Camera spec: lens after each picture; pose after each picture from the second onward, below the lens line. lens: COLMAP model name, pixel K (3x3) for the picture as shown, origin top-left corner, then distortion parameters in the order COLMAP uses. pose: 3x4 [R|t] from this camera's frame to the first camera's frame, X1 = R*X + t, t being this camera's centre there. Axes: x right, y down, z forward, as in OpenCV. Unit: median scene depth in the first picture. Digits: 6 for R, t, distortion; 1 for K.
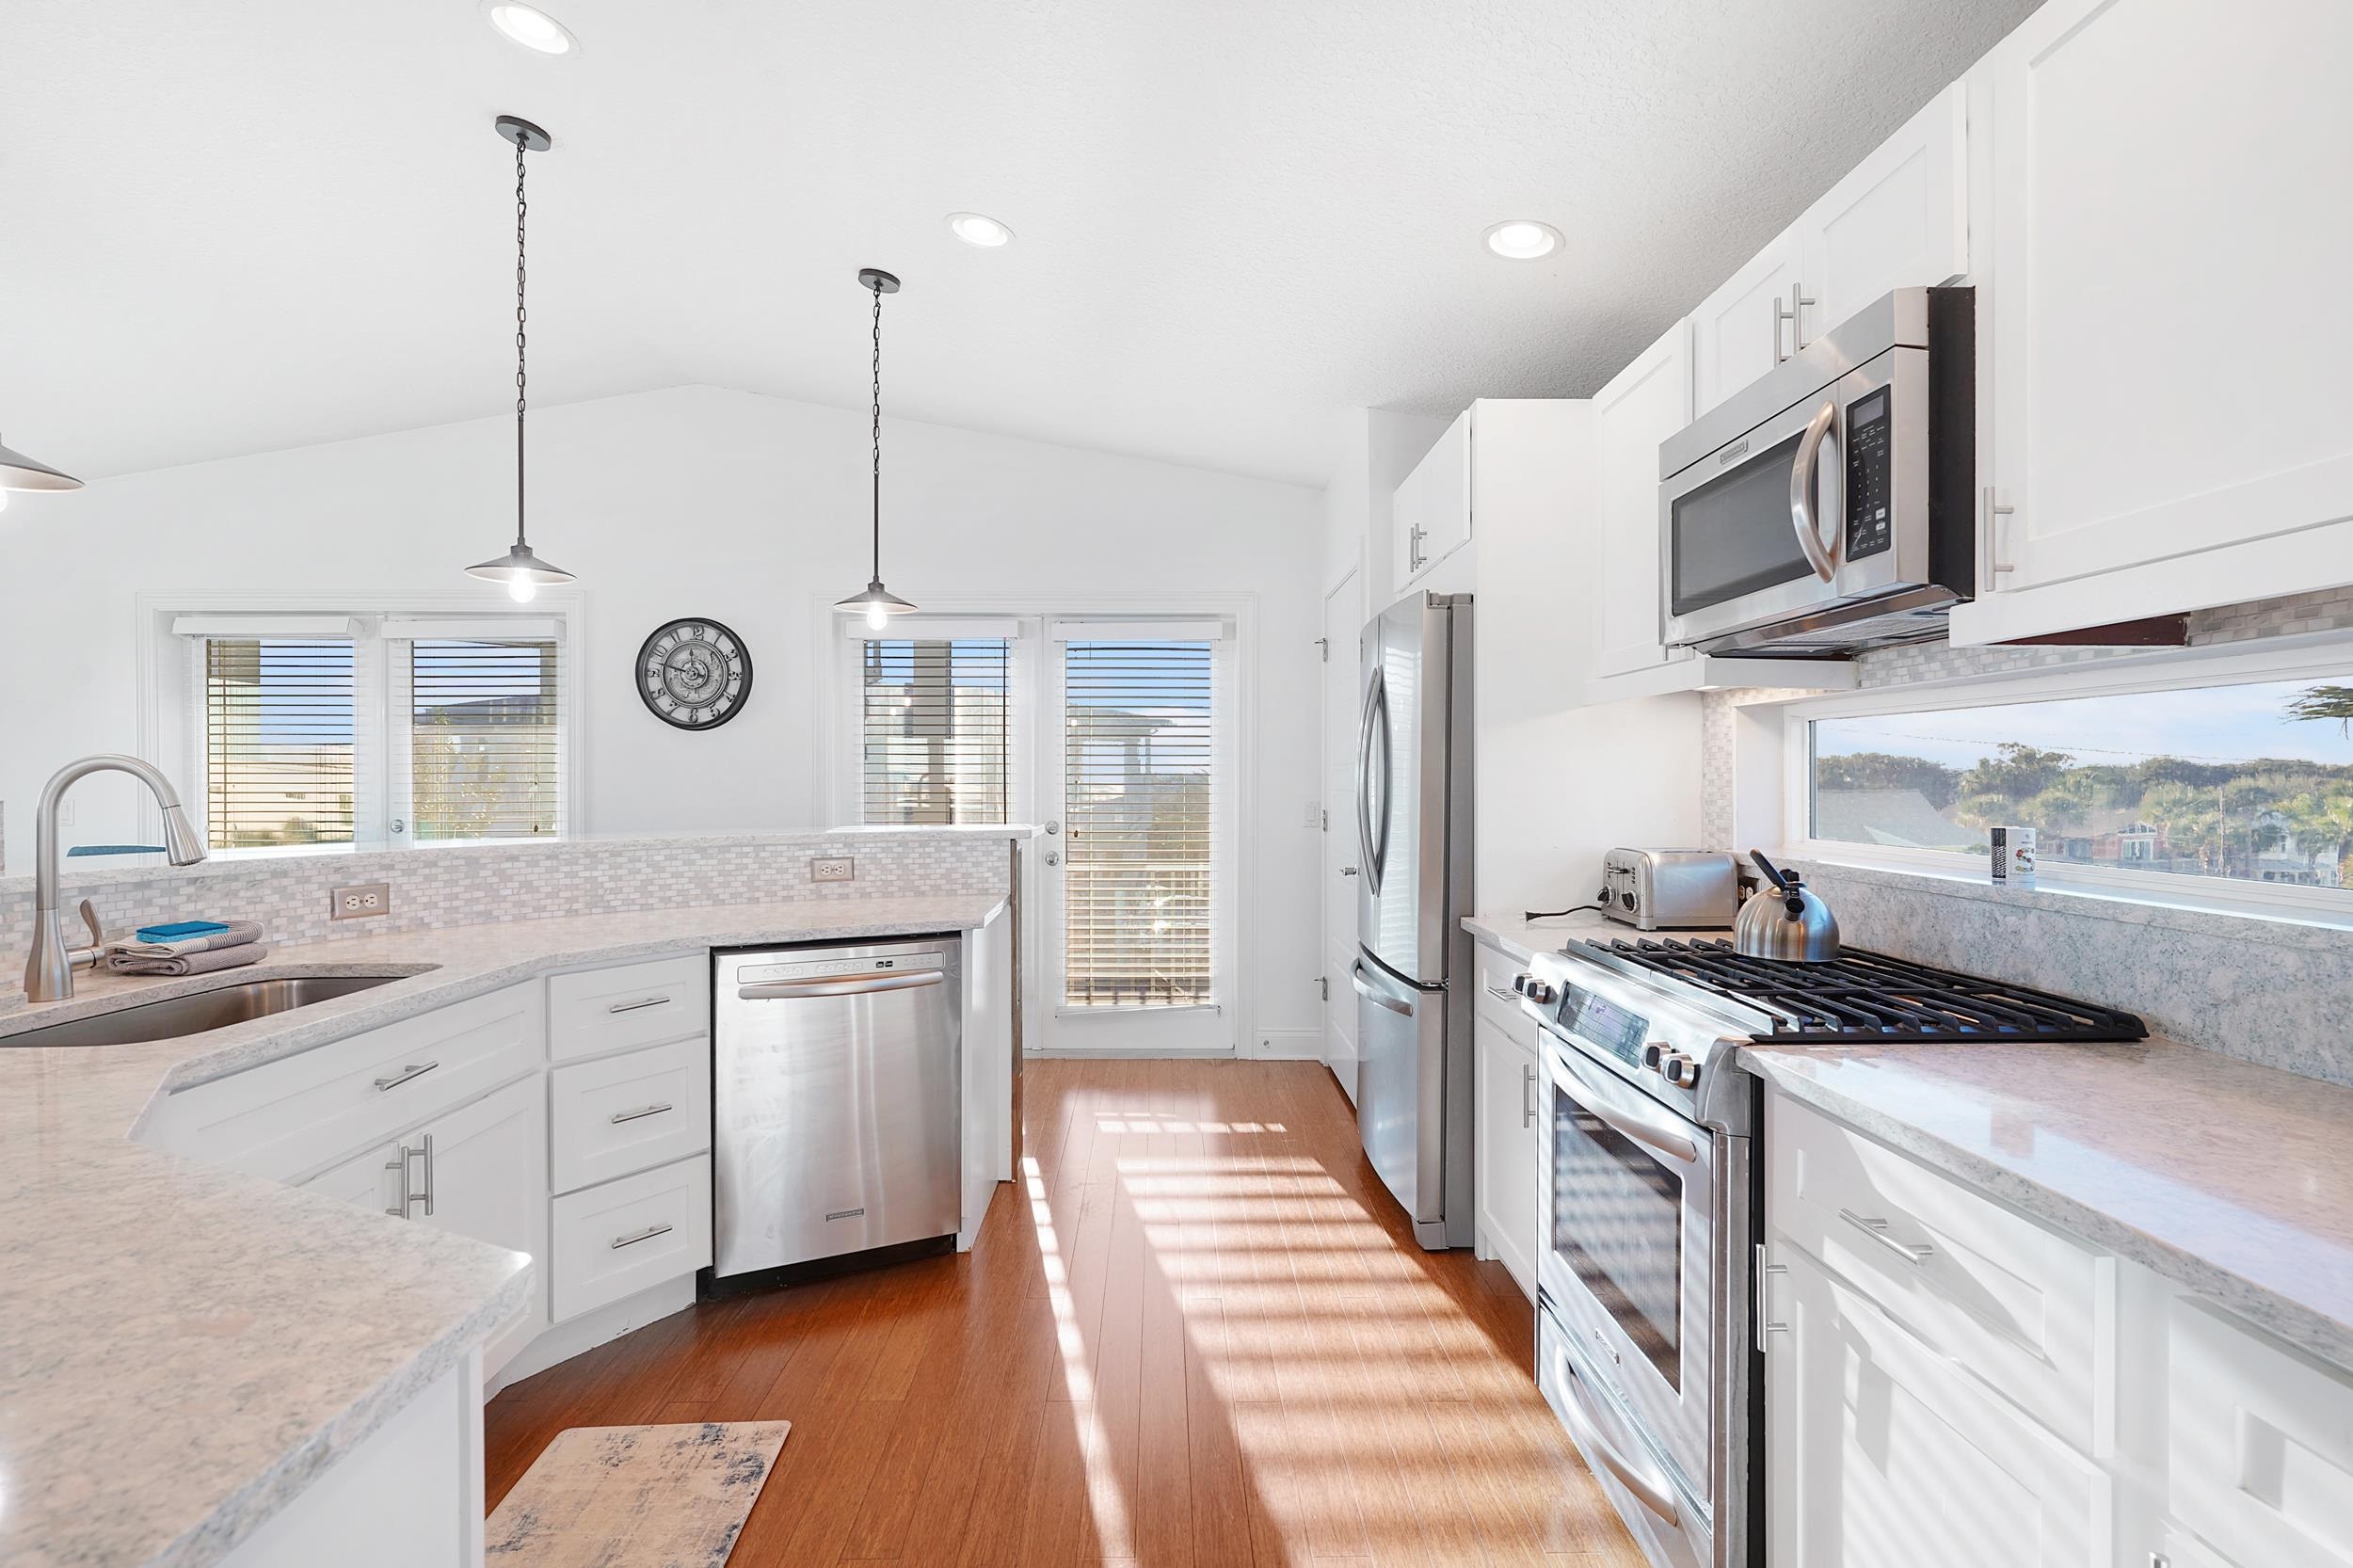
lens RADIAL K [[1140.7, 0, 1176.5], [0, 1140.7, 784.0], [0, 0, 1]] dist [-0.010062, 0.011667]
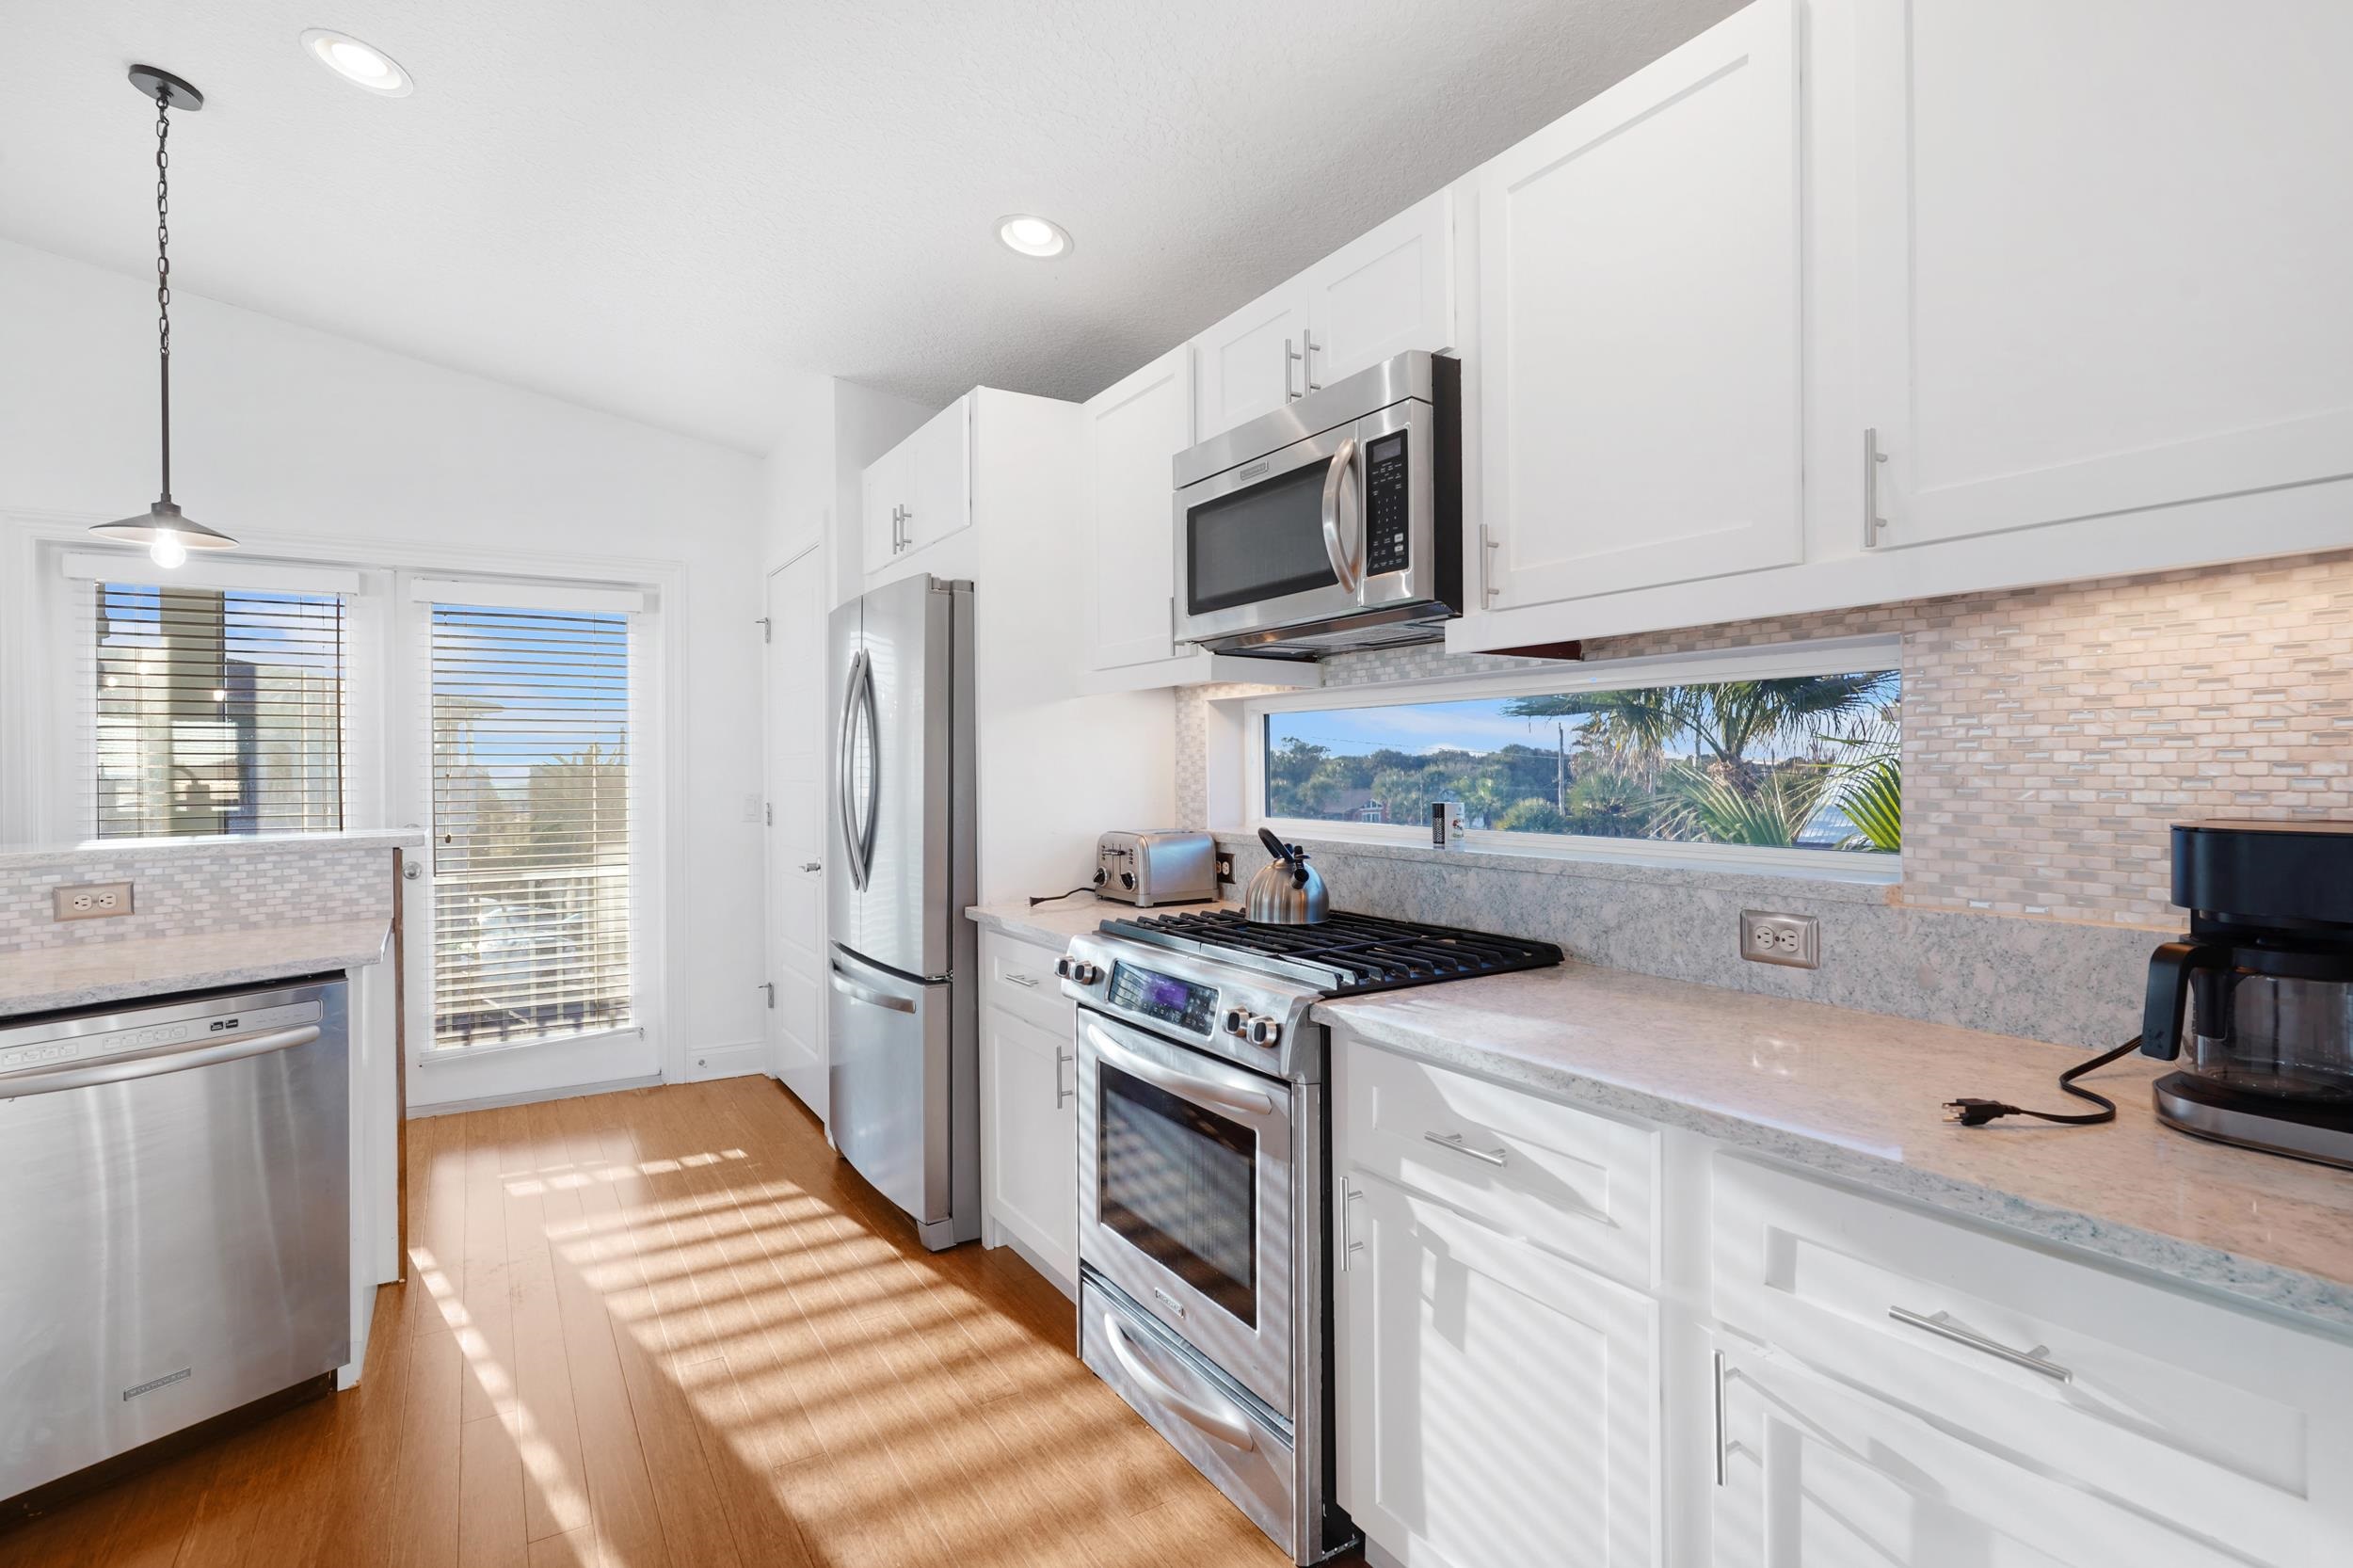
lens RADIAL K [[1139.8, 0, 1177.8], [0, 1139.8, 771.5], [0, 0, 1]] dist [0.000216, 0.001175]
pose [[0.860303, -0.008047, 0.509720, -0.111221], [0.009633, 0.999953, -0.000472, 0.001774], [-0.509693, 0.005316, 0.860340, 0.062730]]
